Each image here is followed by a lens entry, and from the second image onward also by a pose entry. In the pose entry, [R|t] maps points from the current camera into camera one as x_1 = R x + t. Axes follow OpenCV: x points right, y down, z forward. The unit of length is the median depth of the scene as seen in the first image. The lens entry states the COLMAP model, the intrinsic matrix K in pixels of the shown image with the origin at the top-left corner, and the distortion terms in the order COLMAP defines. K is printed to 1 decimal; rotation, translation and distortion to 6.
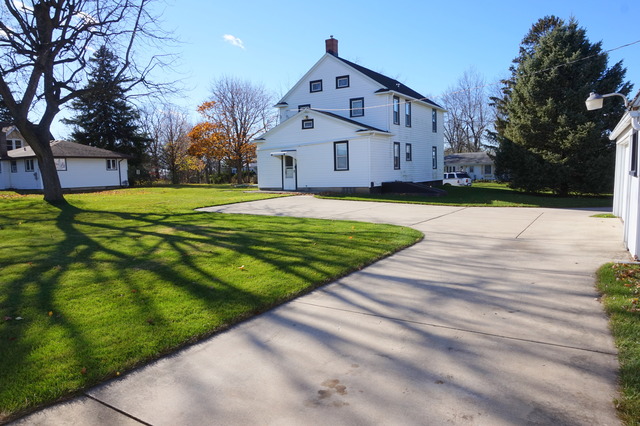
lens RADIAL K [[440.1, 0, 320.0], [0, 440.1, 213.0], [0, 0, 1]] dist [-0.025519, 0.002912]
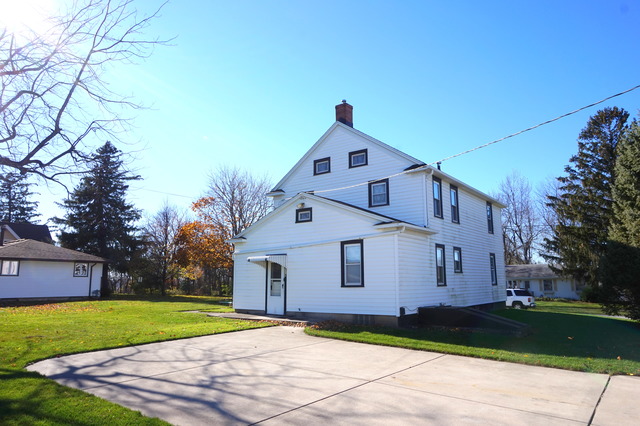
lens RADIAL K [[440.1, 0, 320.0], [0, 440.1, 213.0], [0, 0, 1]] dist [-0.025519, 0.002912]
pose [[0.996643, 0.008509, -0.081433, 0.047446], [-0.028380, 0.968829, -0.246101, -0.038691], [0.076800, 0.247585, 0.965817, 0.329026]]
